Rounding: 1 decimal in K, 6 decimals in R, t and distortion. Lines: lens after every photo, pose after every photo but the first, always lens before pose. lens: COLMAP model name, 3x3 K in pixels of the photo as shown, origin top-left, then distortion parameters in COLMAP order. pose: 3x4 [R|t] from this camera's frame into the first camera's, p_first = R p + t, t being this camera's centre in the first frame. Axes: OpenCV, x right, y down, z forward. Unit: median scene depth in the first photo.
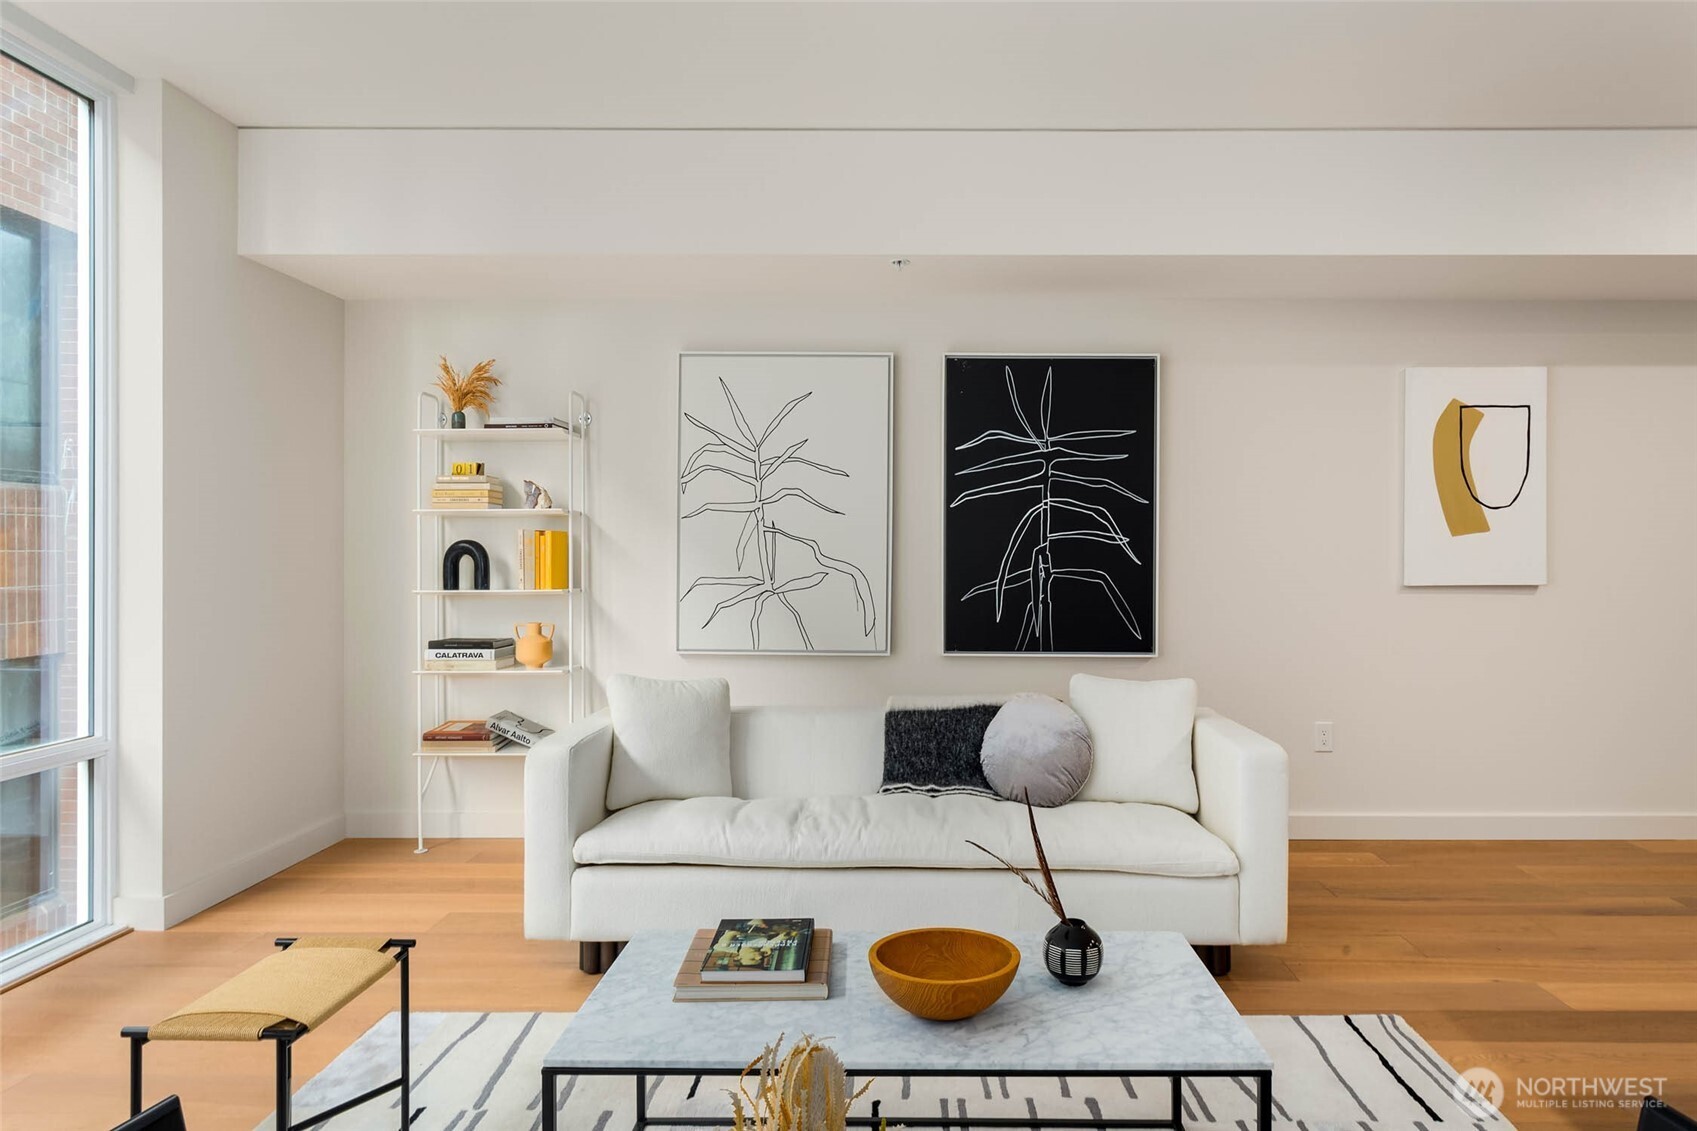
lens RADIAL K [[1165.2, 0, 854.0], [0, 1165.2, 560.7], [0, 0, 1]] dist [-0.008791, 0.005996]
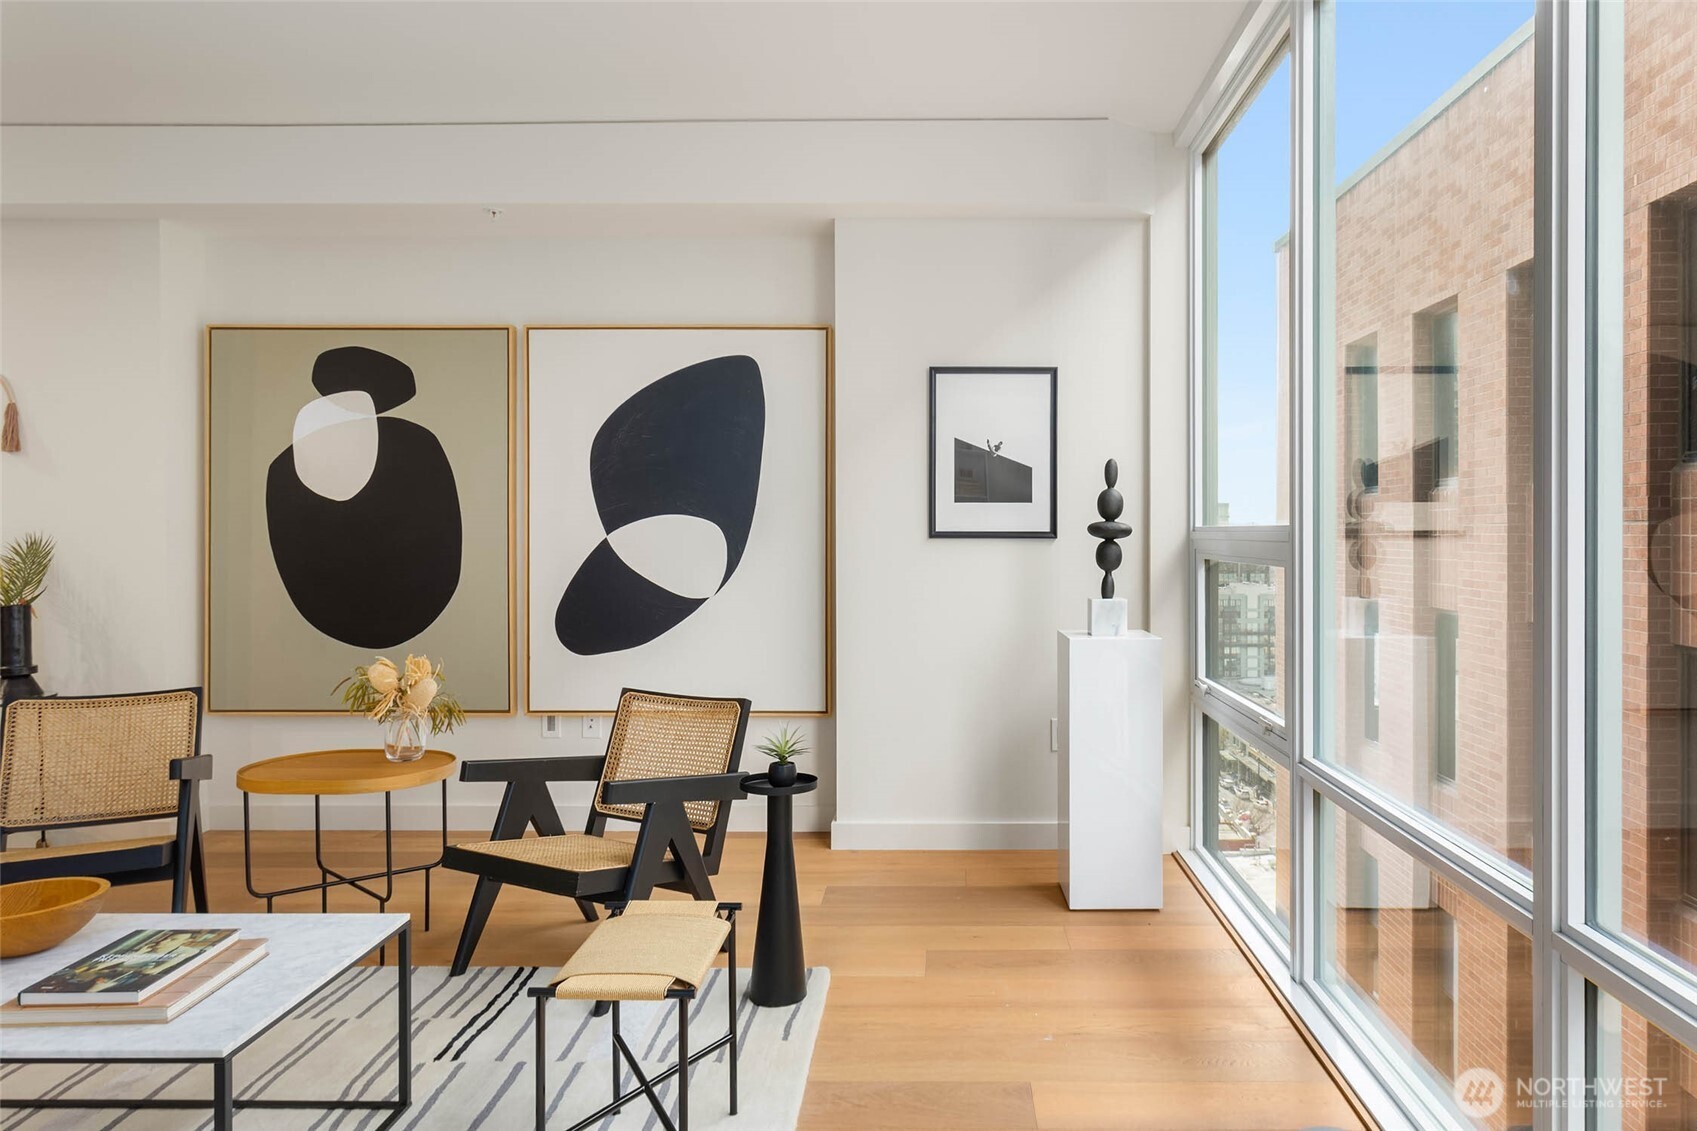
lens RADIAL K [[1128.3, 0, 862.0], [0, 1128.3, 555.4], [0, 0, 1]] dist [-0.003261, 0.003021]
pose [[-0.999976, -0.006577, -0.002285, -0.342023], [-0.006631, 0.999673, 0.024689, -0.006590], [0.002122, 0.024703, -0.999693, 0.998361]]
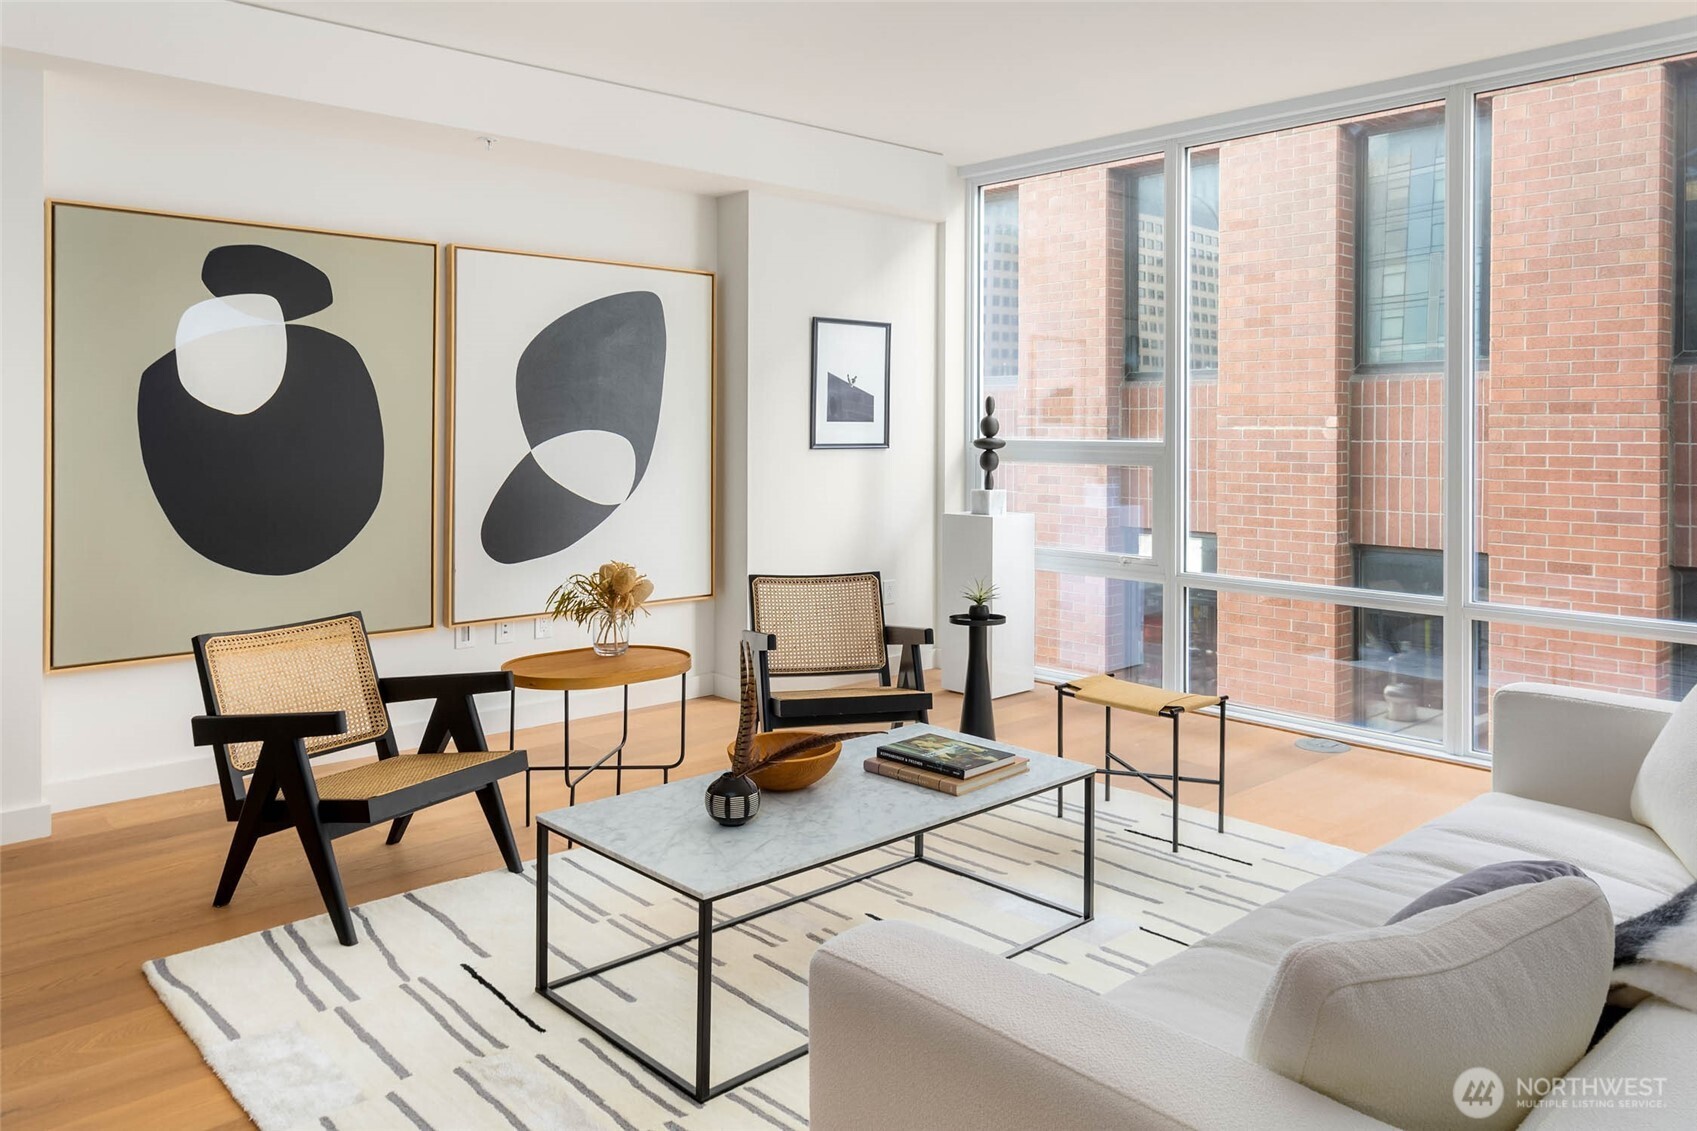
lens RADIAL K [[1171.6, 0, 836.6], [0, 1171.6, 438.5], [0, 0, 1]] dist [0.007825, -0.002443]
pose [[-0.745914, -0.000346, -0.666042, 0.495160], [-0.008842, 0.999917, 0.009382, -0.023033], [0.665984, 0.012888, -0.745855, 1.016210]]
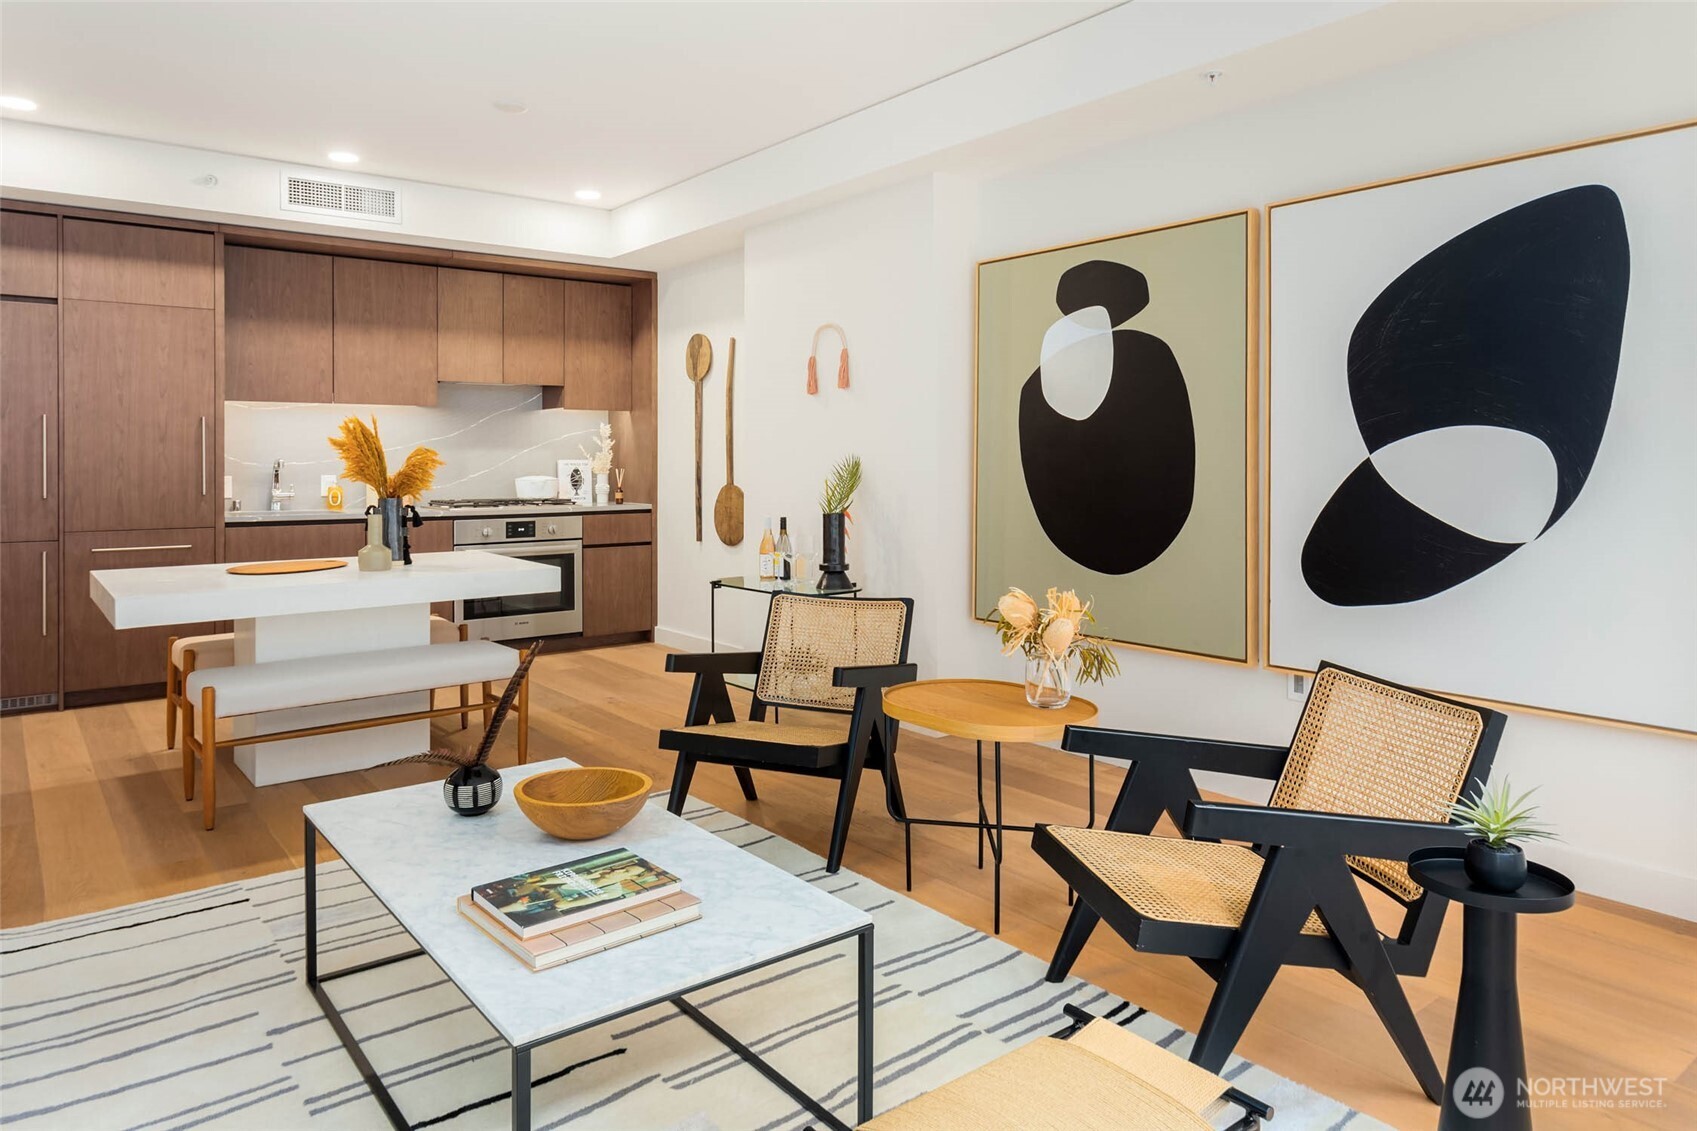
lens RADIAL K [[1021.9, 0, 770.2], [0, 1021.9, 469.2], [0, 0, 1]] dist [-0.005234, -0.000714]
pose [[-0.630033, -0.014241, 0.776438, -0.411048], [0.001116, 0.999814, 0.019244, -0.001339], [-0.776568, 0.012991, -0.629900, 0.730493]]
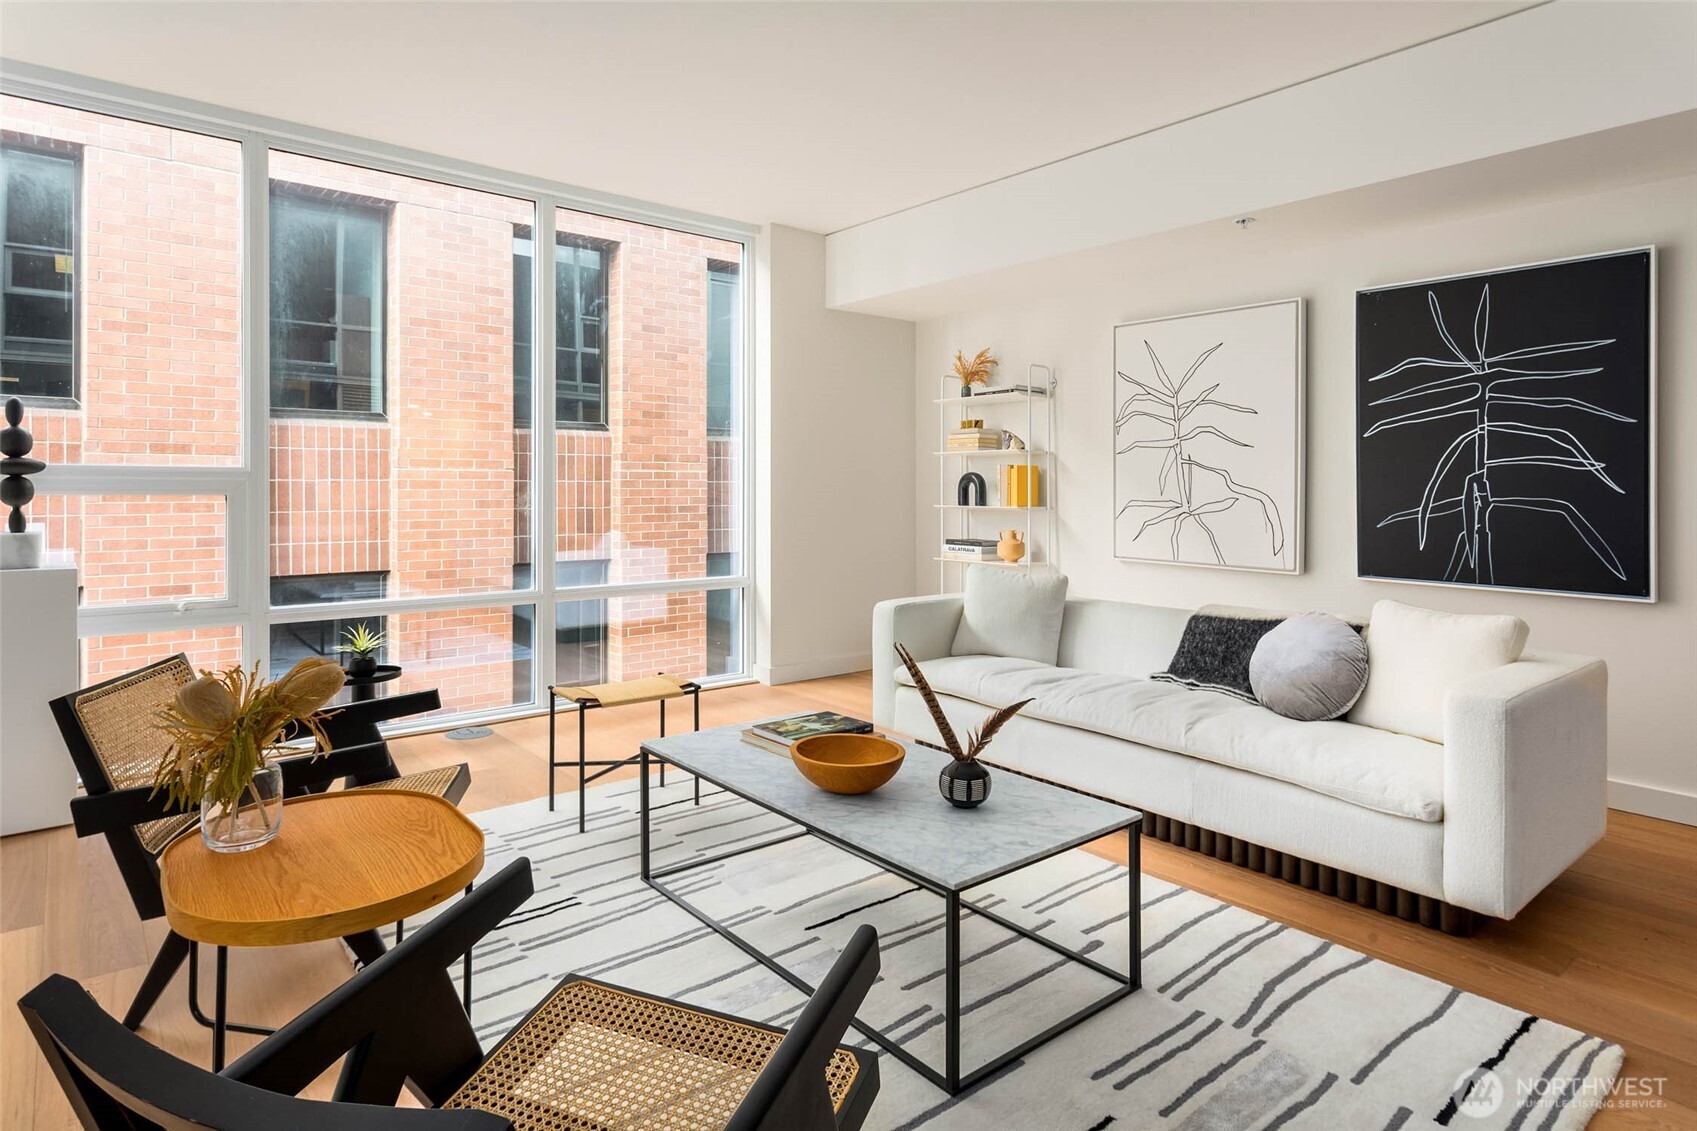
lens RADIAL K [[931.3, 0, 862.5], [0, 931.3, 496.7], [0, 0, 1]] dist [0.004586, -0.000171]
pose [[0.634565, 0.008882, -0.772818, 0.467512], [-0.010524, 0.999941, 0.002851, 0.010547], [0.772798, 0.006324, 0.634621, 0.134953]]
